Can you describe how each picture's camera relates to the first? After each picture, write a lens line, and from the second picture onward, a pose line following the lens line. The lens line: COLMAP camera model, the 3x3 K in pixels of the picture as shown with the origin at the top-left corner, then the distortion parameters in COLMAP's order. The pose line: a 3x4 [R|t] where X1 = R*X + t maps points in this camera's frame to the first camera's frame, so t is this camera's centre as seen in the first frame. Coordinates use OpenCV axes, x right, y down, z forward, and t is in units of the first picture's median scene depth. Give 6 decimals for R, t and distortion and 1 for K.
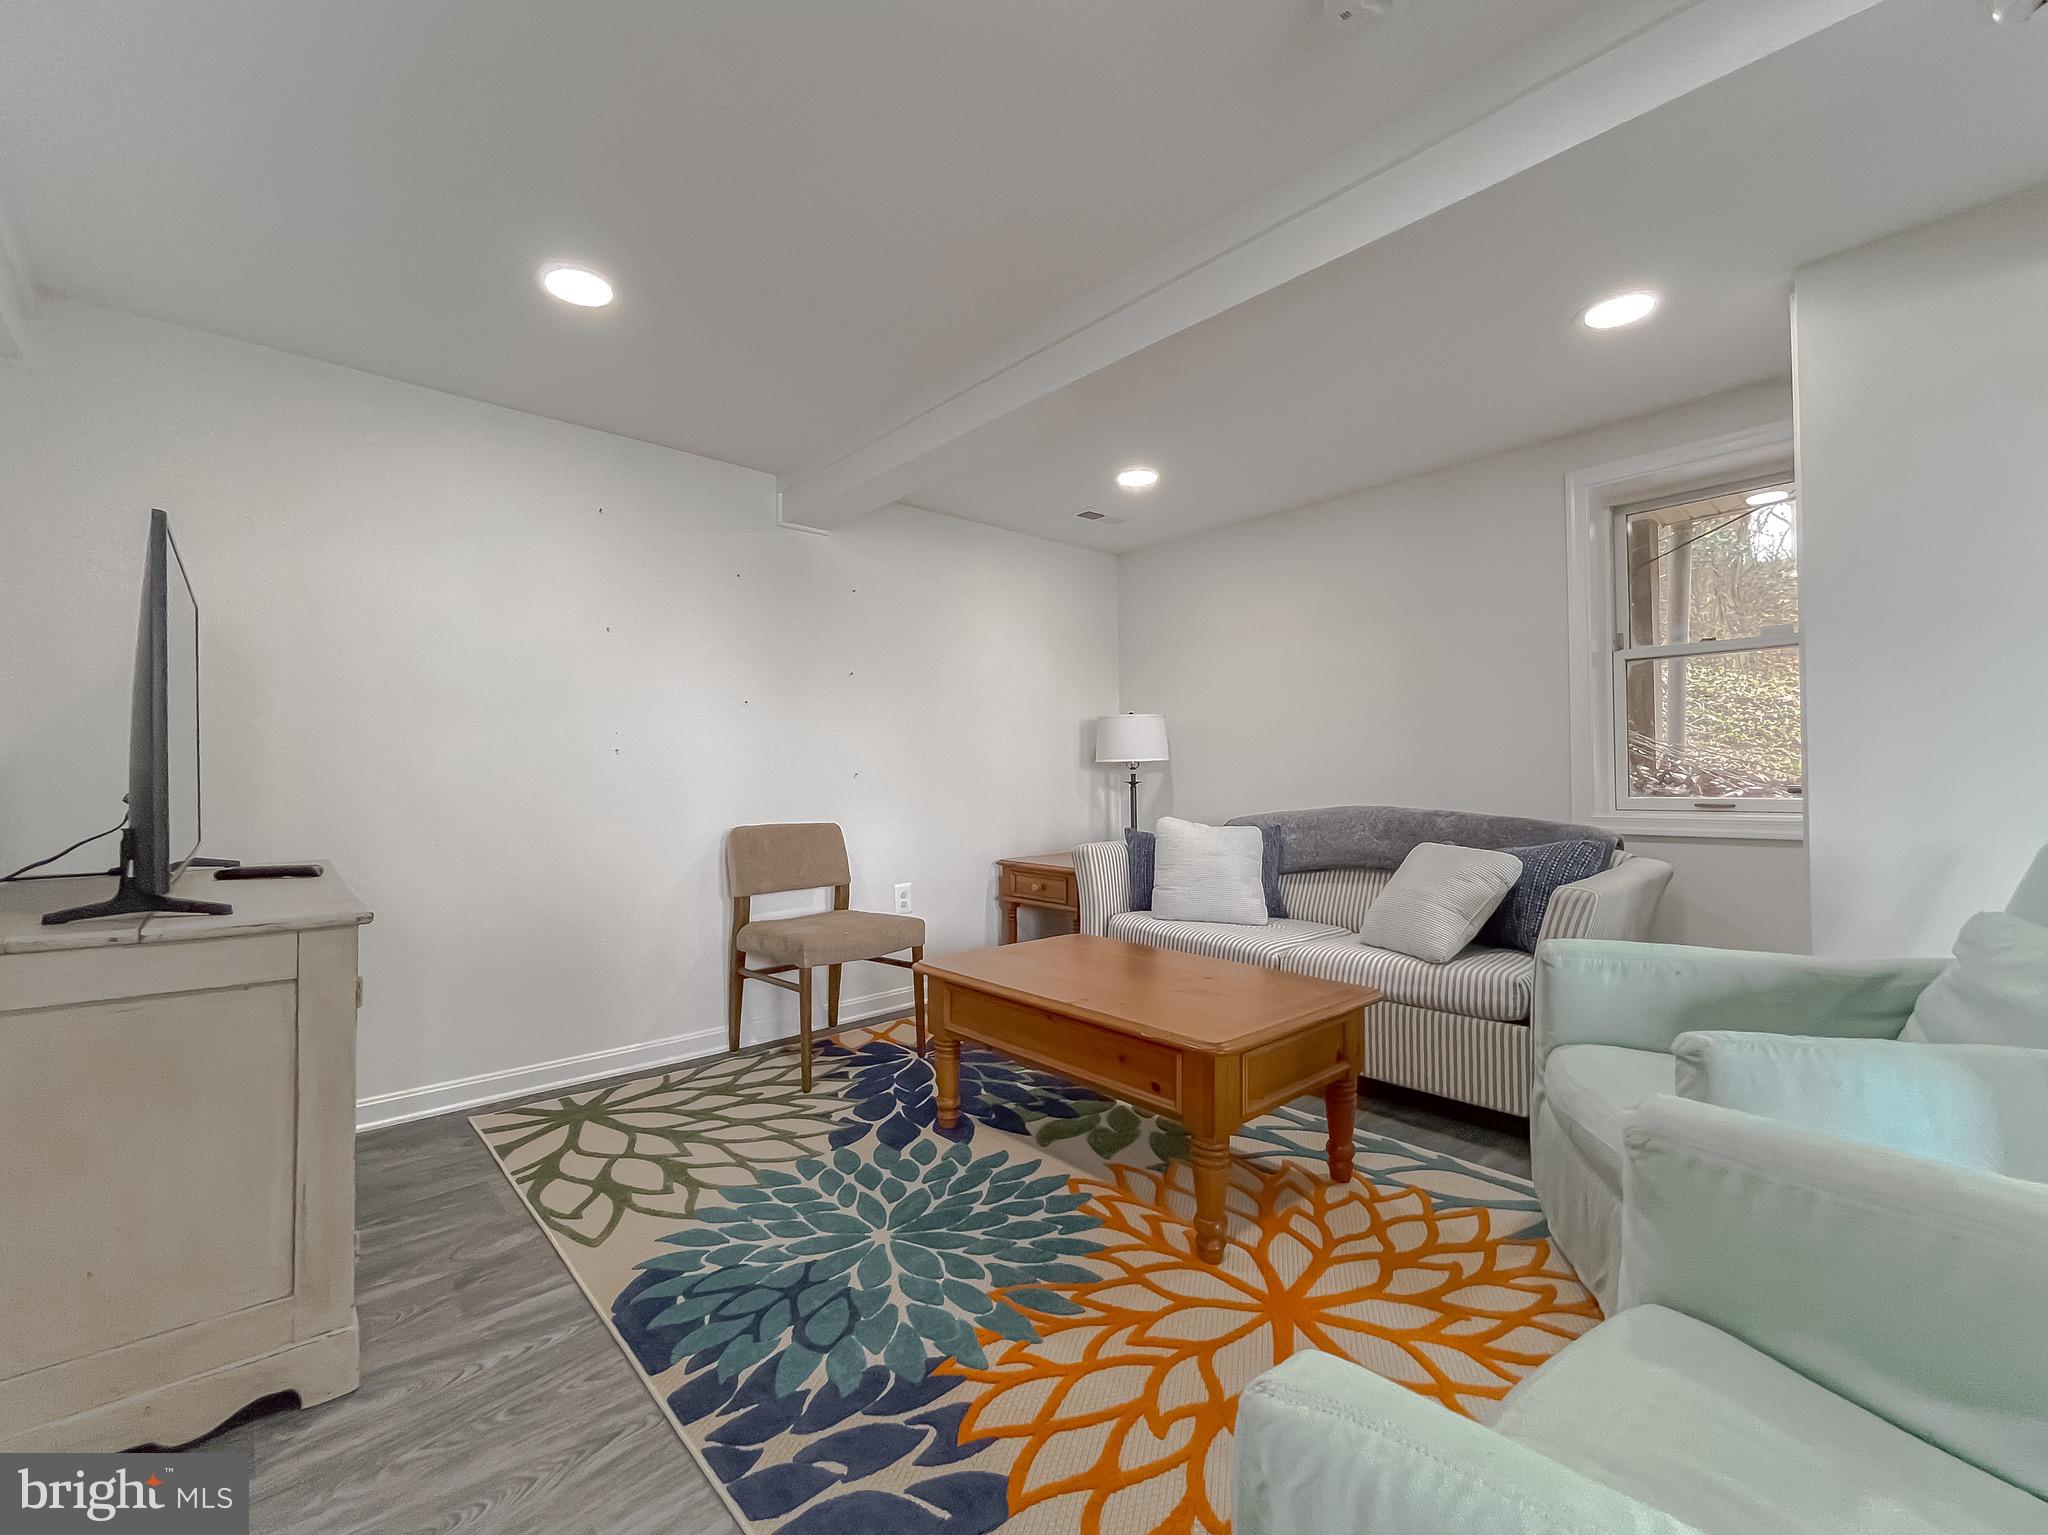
lens RADIAL K [[843.3, 0, 1016.4], [0, 843.3, 764.8], [0, 0, 1]] dist [0.002819, 0.000689]
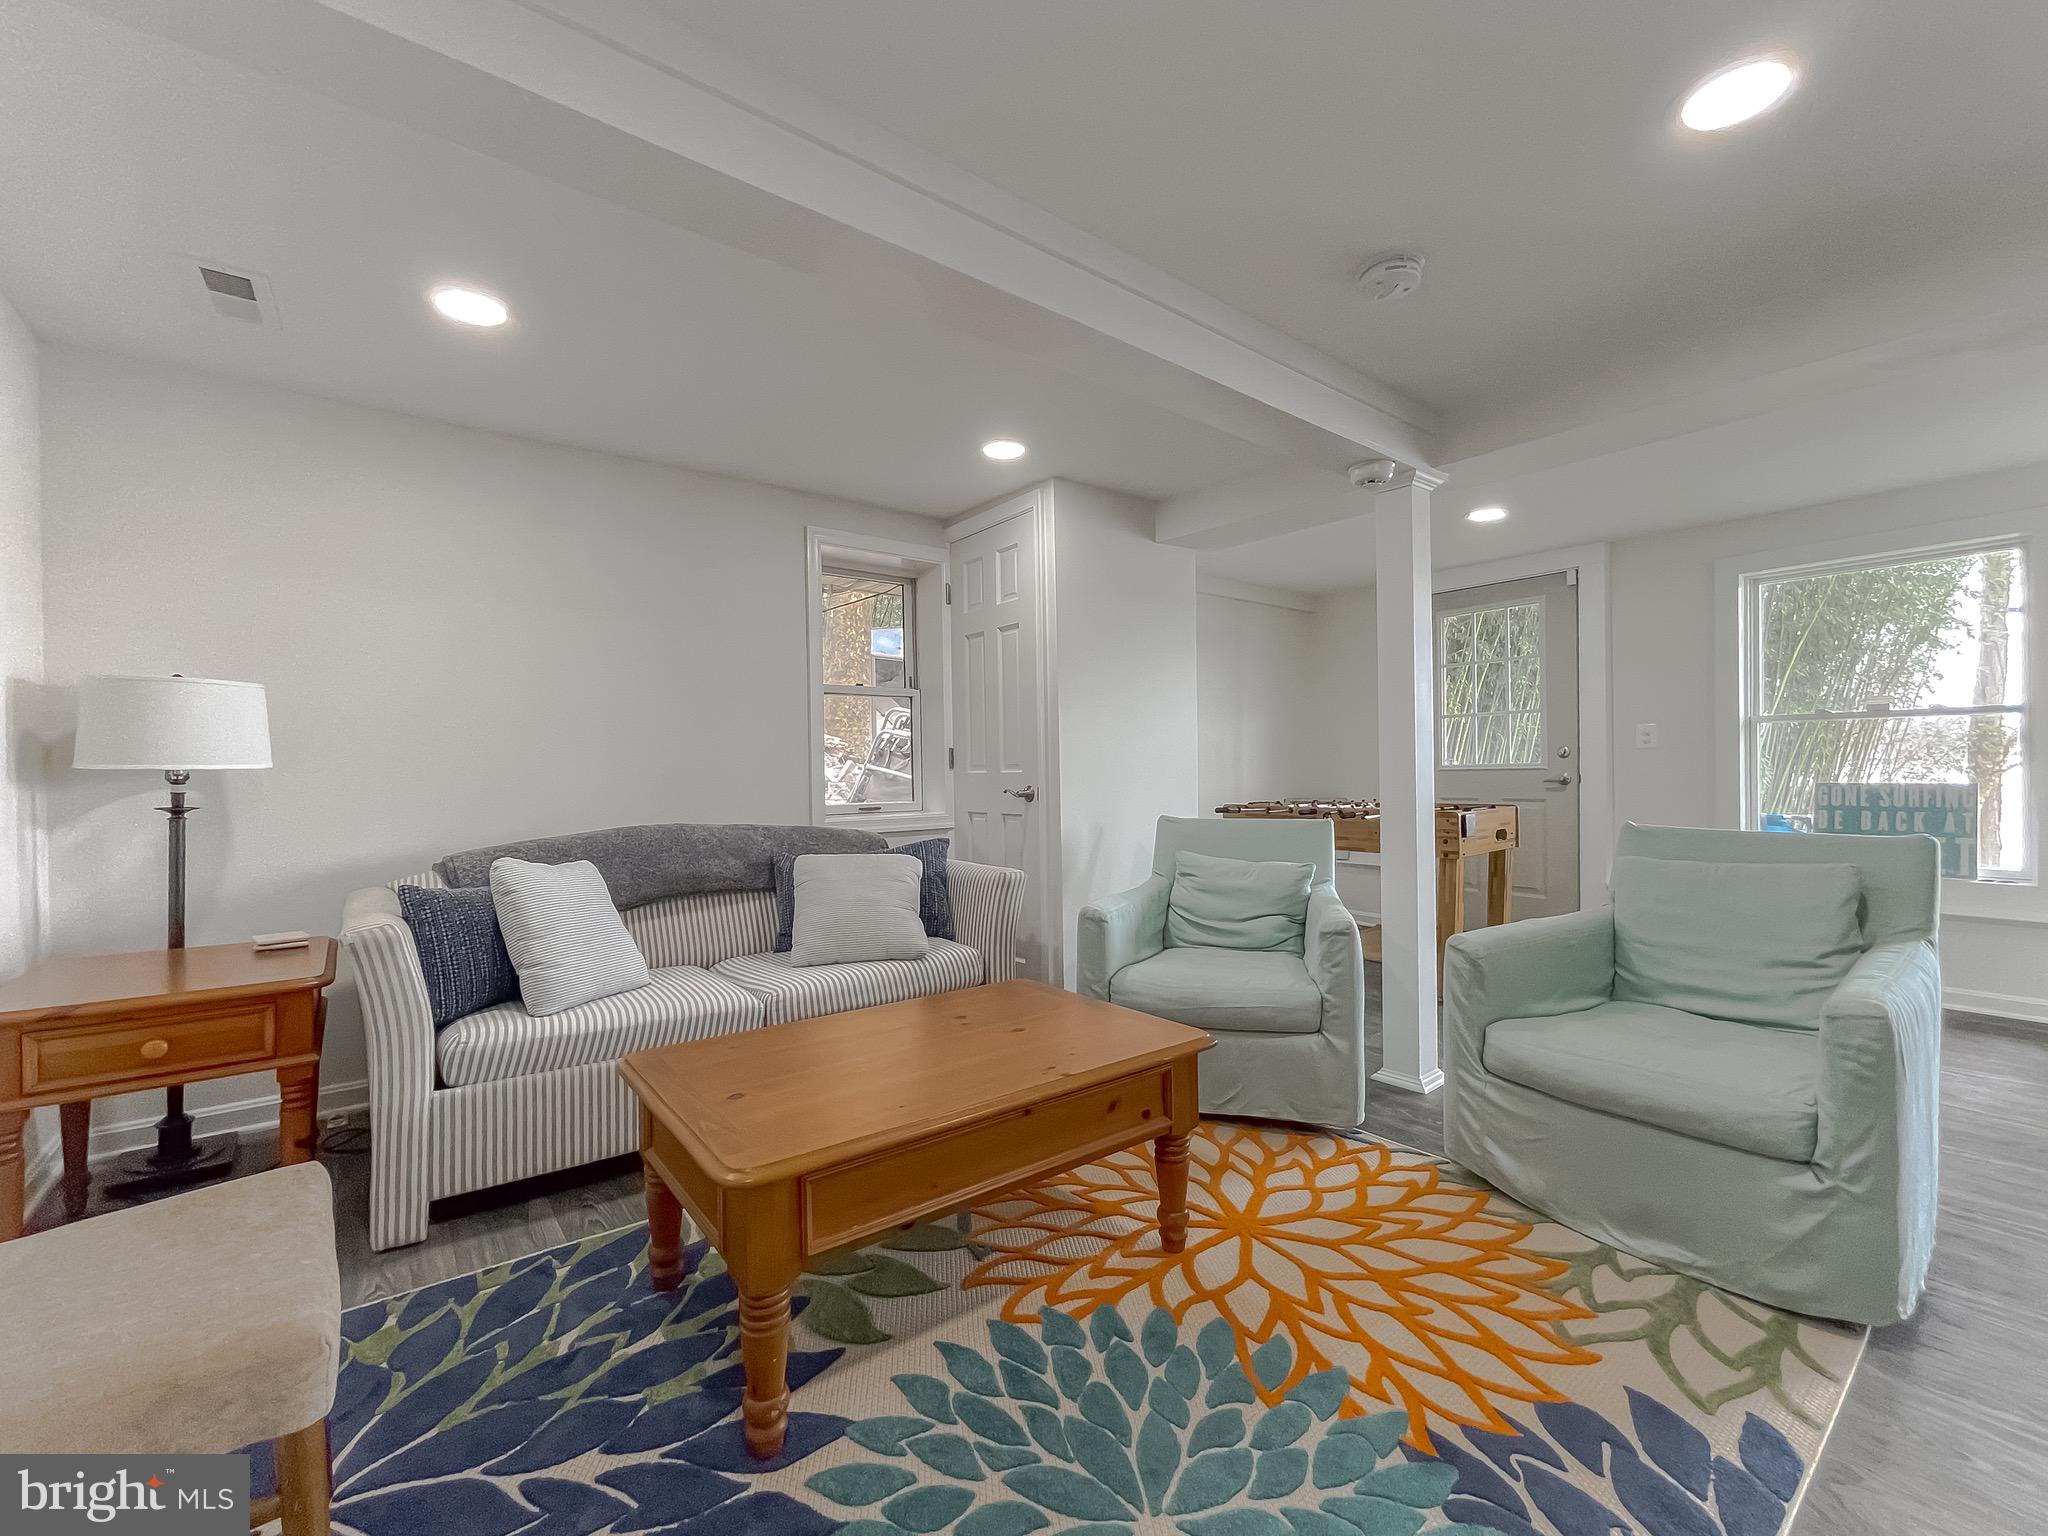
lens RADIAL K [[843.3, 0, 1014.7], [0, 843.3, 772.8], [0, 0, 1]] dist [0.002819, 0.000689]
pose [[0.092910, 0.008372, 0.995639, -0.763446], [-0.005461, 0.999954, -0.007899, -0.001116], [-0.995660, -0.004703, 0.092951, 0.994700]]
